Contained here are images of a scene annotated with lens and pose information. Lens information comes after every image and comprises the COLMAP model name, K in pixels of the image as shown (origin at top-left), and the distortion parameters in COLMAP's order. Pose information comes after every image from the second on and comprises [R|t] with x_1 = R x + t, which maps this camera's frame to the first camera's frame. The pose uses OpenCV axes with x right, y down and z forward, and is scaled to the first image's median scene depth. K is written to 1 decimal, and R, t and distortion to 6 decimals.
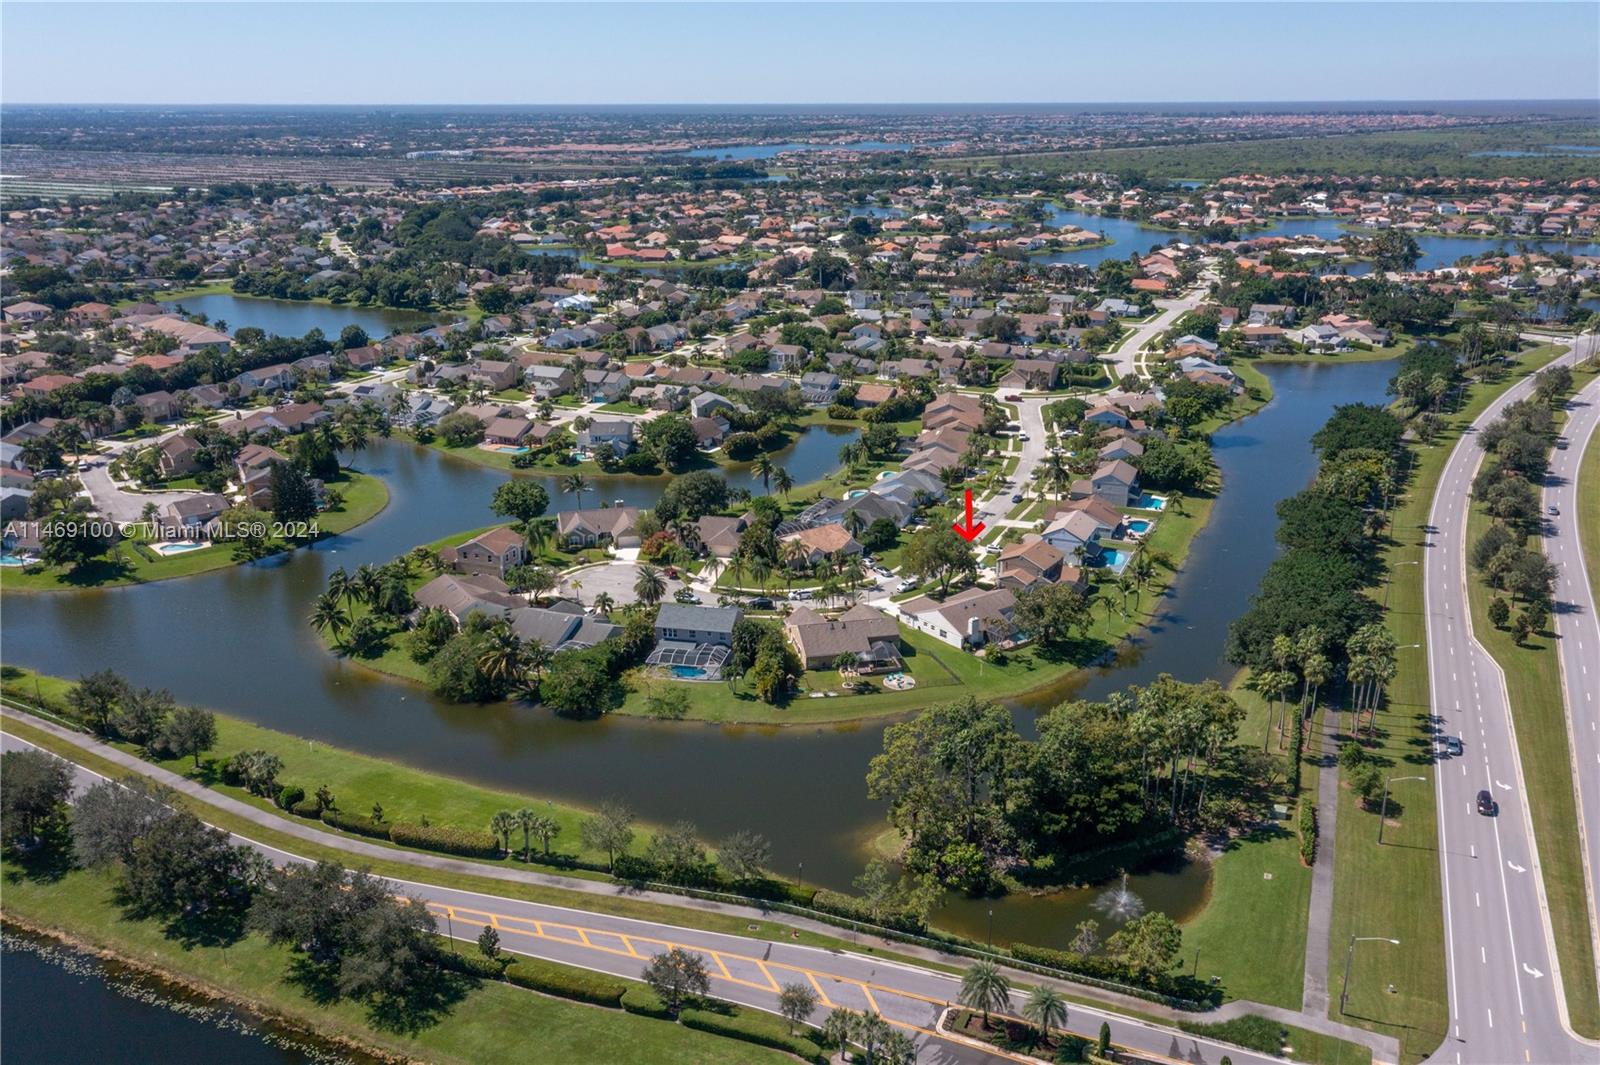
lens RADIAL K [[1299.1, 0, 800.0], [0, 1299.1, 532.5], [0, 0, 1]] dist [0.001769, 0.015440]
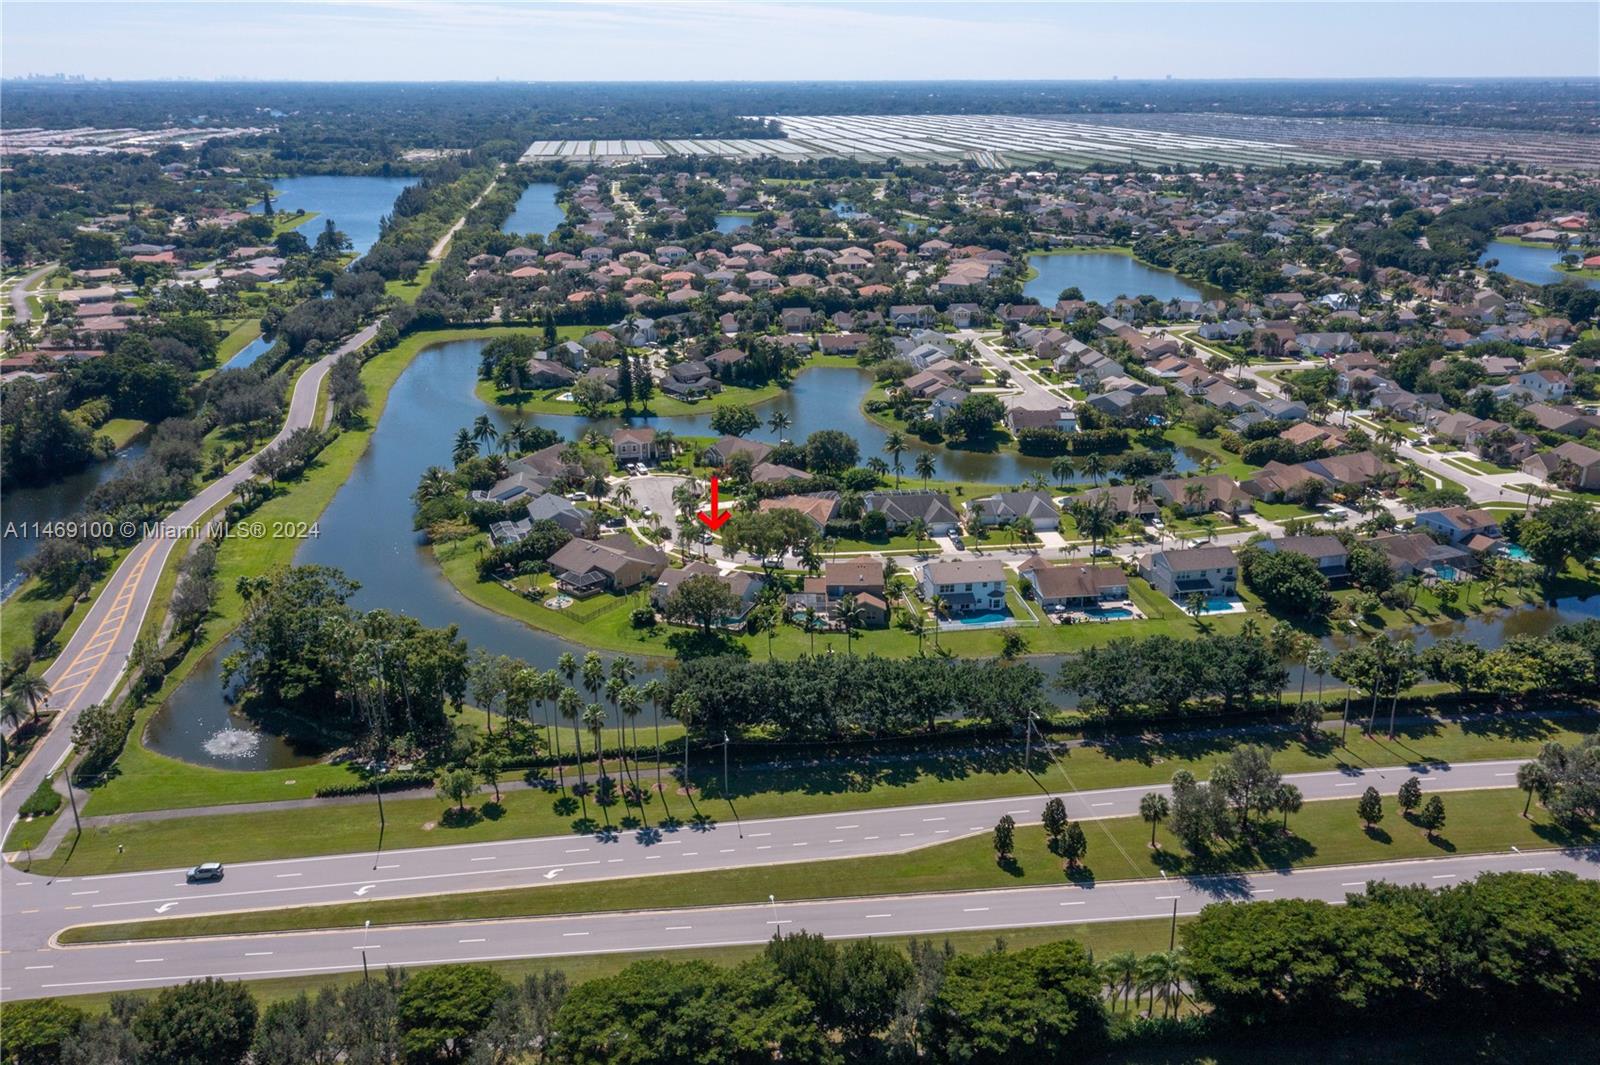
lens RADIAL K [[1320.5, 0, 800.0], [0, 1320.5, 532.5], [0, 0, 1]] dist [0.001791, 0.018349]
pose [[0.527944, 0.275042, -0.803509, 0.688458], [-0.264572, 0.952290, 0.152134, -0.107919], [0.807018, 0.132267, 0.575524, 0.323274]]
